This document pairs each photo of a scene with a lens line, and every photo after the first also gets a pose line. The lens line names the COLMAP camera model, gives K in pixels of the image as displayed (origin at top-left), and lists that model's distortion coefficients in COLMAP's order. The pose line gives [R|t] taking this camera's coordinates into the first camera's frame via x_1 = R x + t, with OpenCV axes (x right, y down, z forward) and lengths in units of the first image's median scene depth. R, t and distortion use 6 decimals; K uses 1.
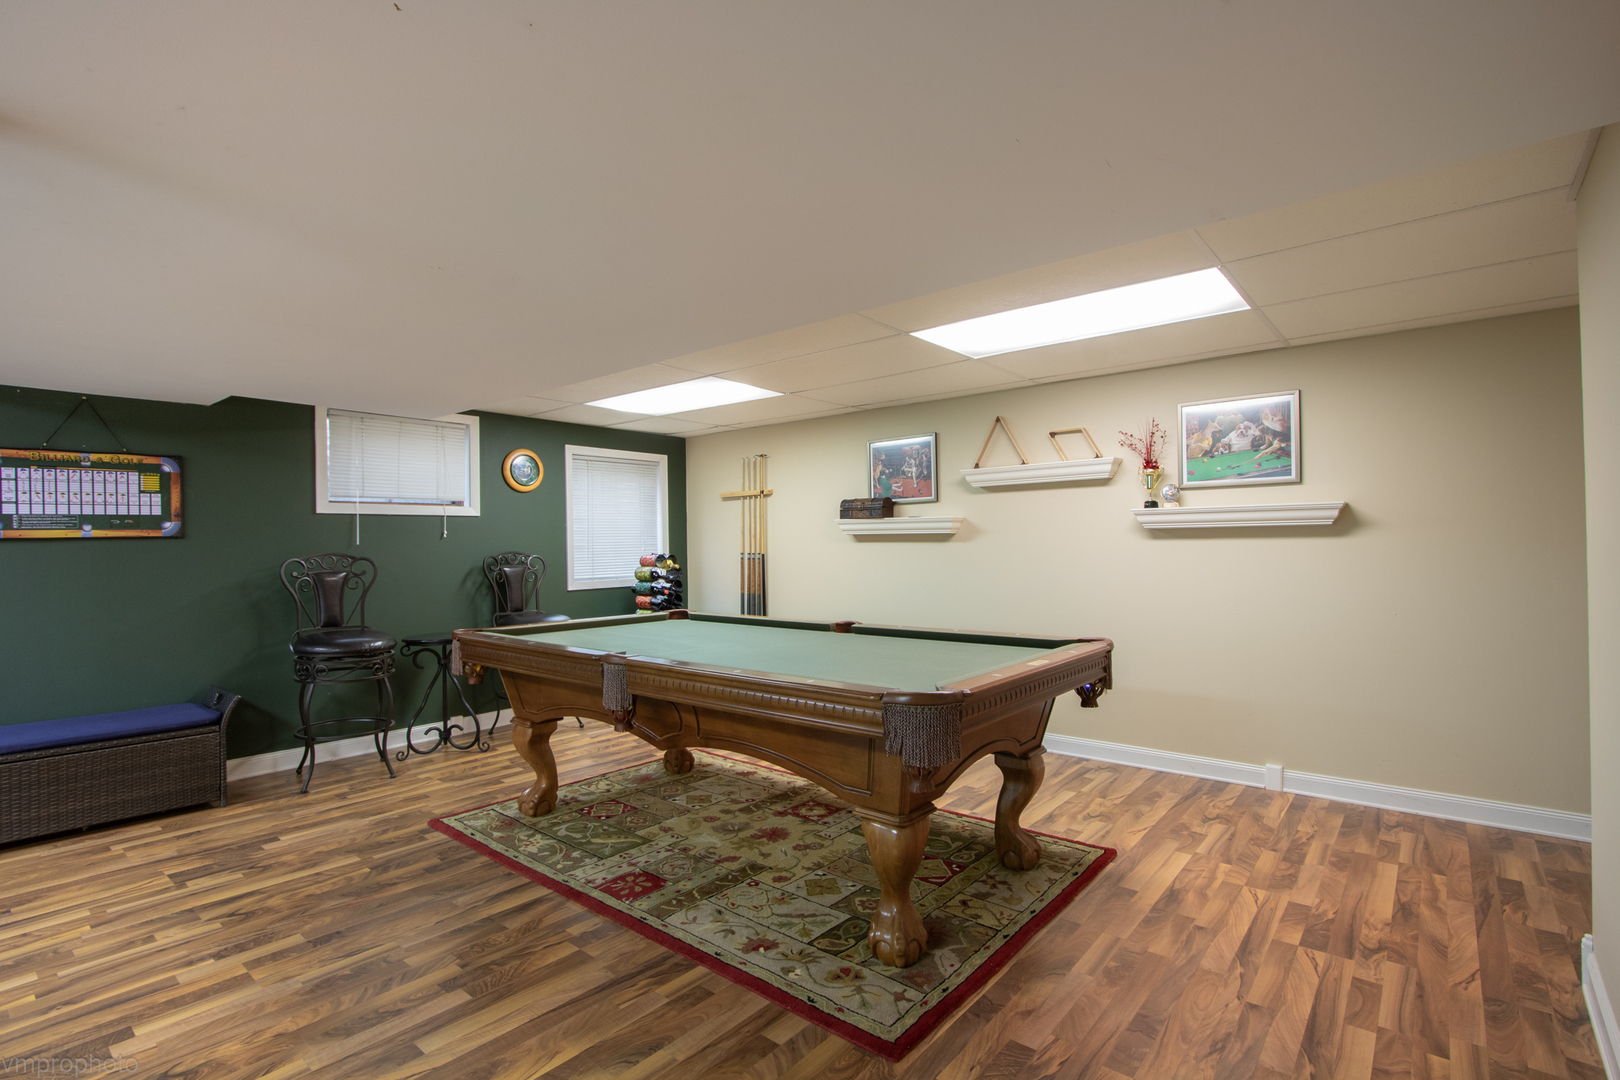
lens RADIAL K [[768.9, 0, 819.0], [0, 768.9, 540.2], [0, 0, 1]] dist [-0.031663, 0.015281]
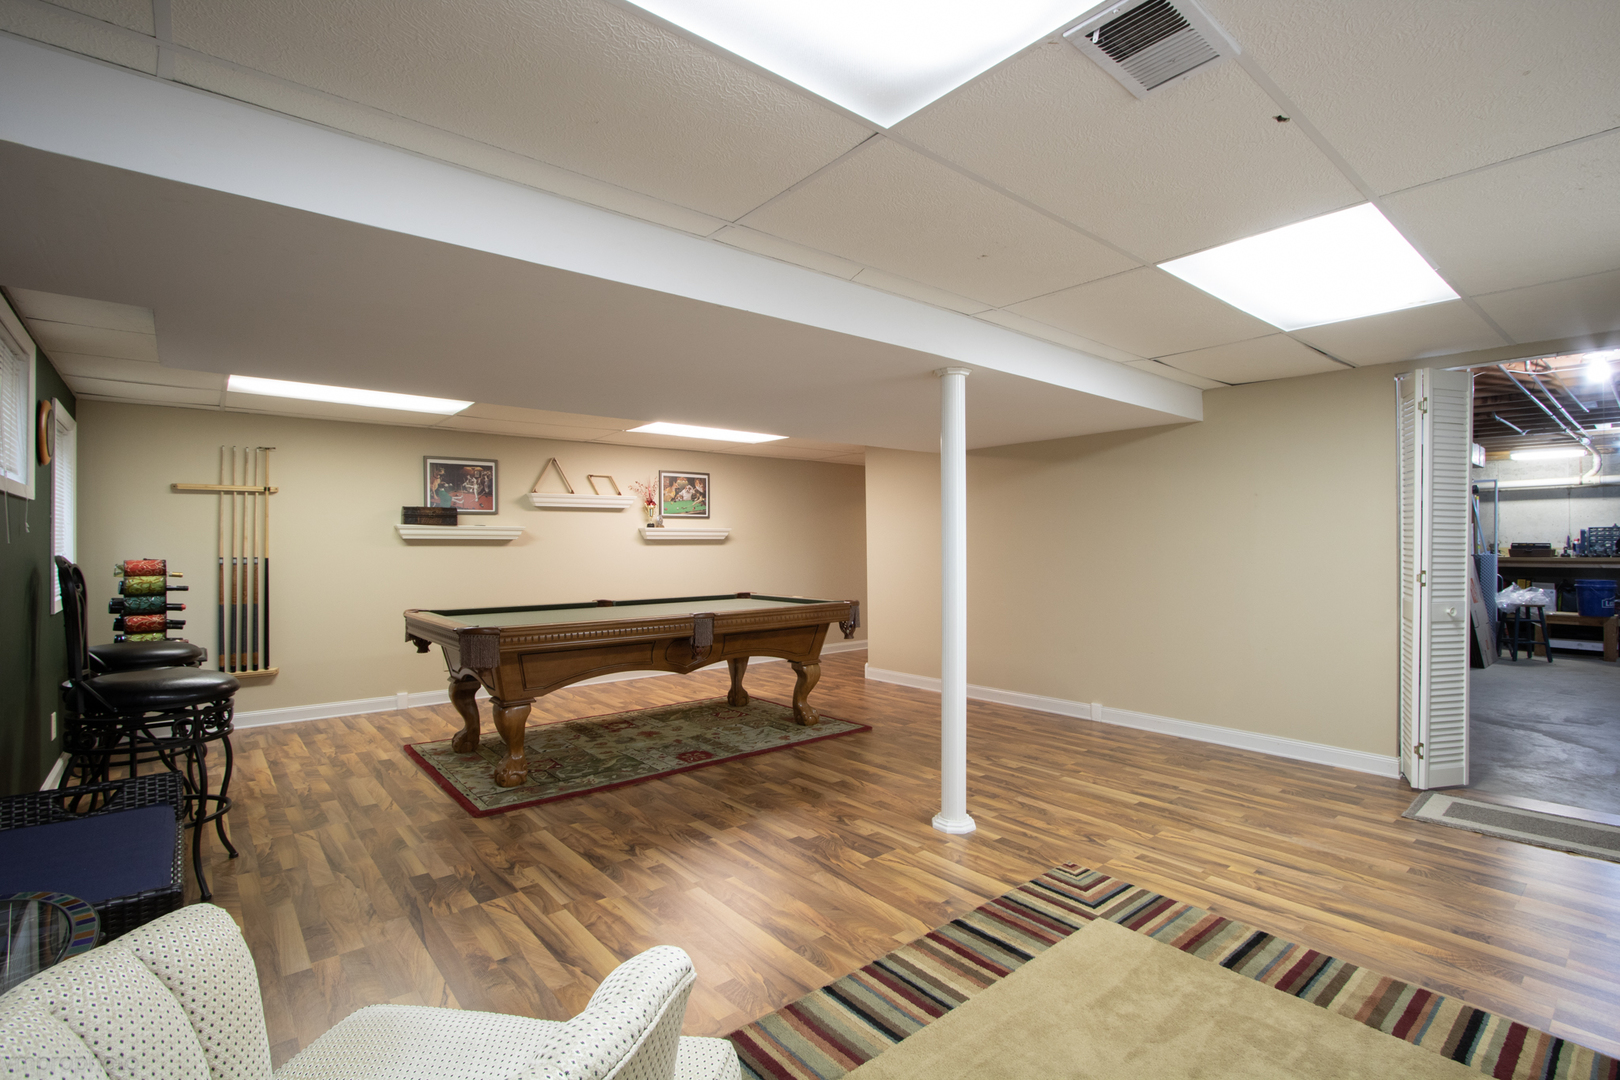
lens RADIAL K [[753.9, 0, 824.6], [0, 753.9, 536.0], [0, 0, 1]] dist [0.002710, 0.000260]
pose [[0.174742, 0.020046, 0.984410, -1.327191], [-0.003336, 0.999799, -0.019767, 0.011583], [-0.984609, 0.000170, 0.174774, 0.335127]]
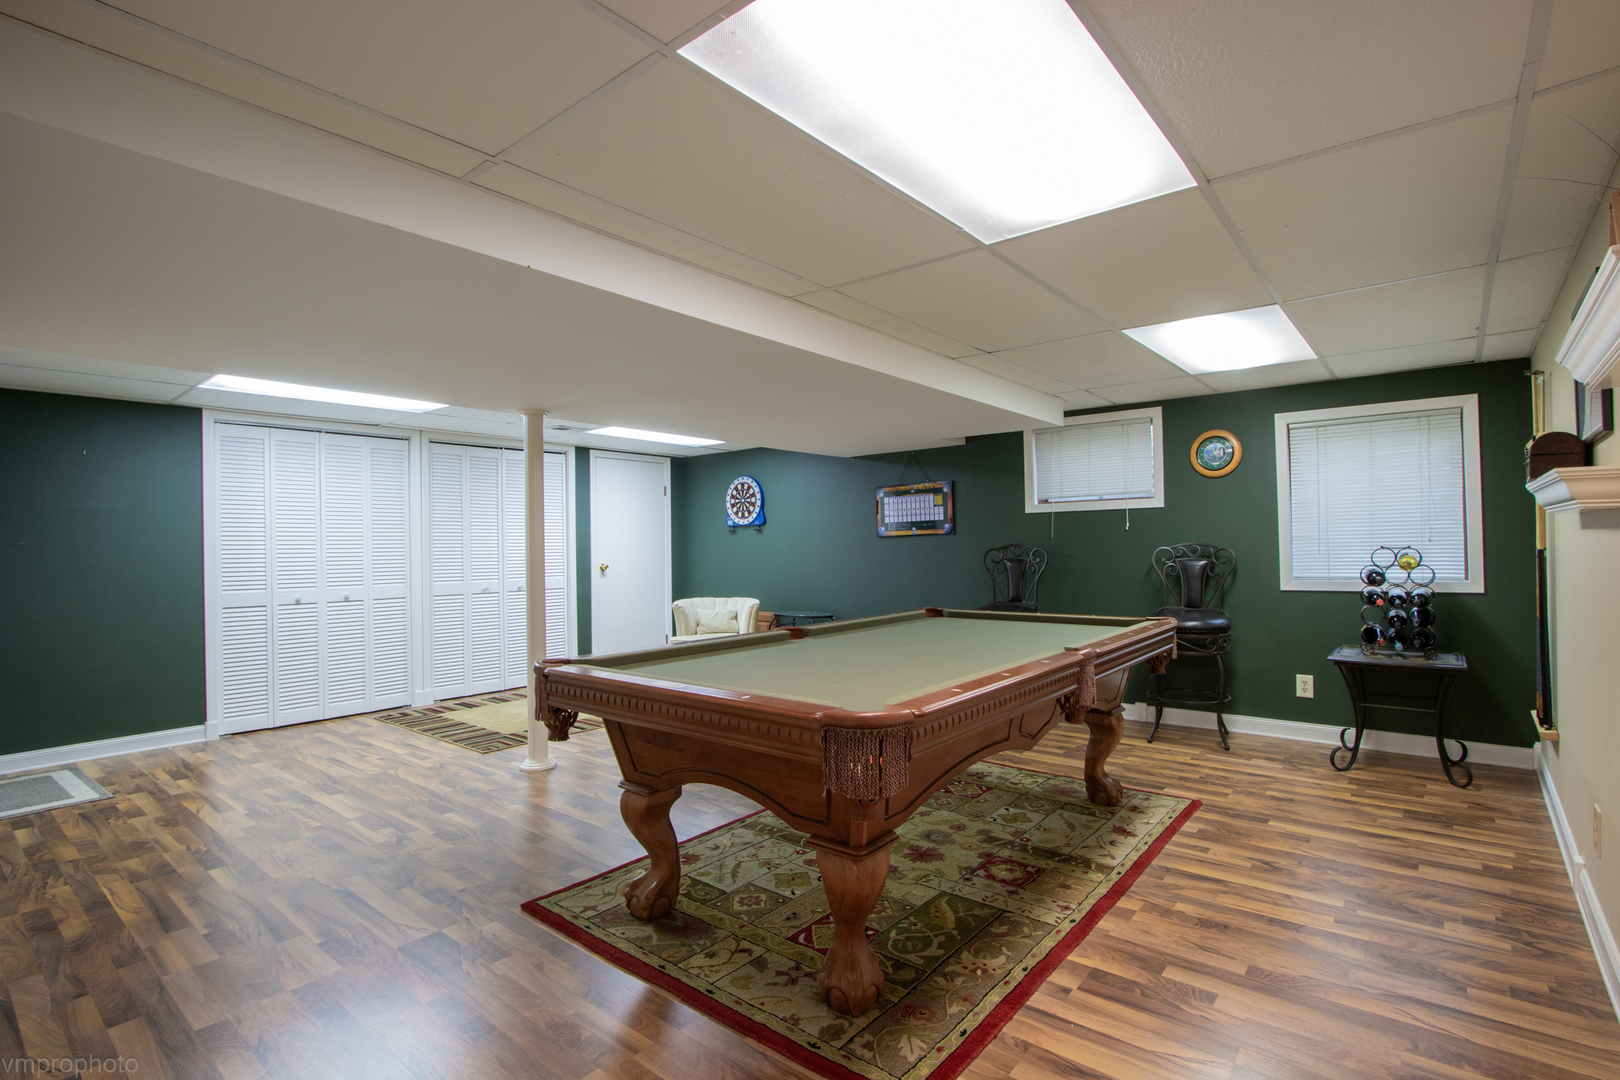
lens RADIAL K [[768.9, 0, 819.0], [0, 768.9, 540.2], [0, 0, 1]] dist [-0.031663, 0.015281]
pose [[0.004531, 0.003461, -0.999984, 0.757319], [0.019696, 0.999800, 0.003550, -0.001604], [0.999796, -0.019712, 0.004462, 0.770586]]
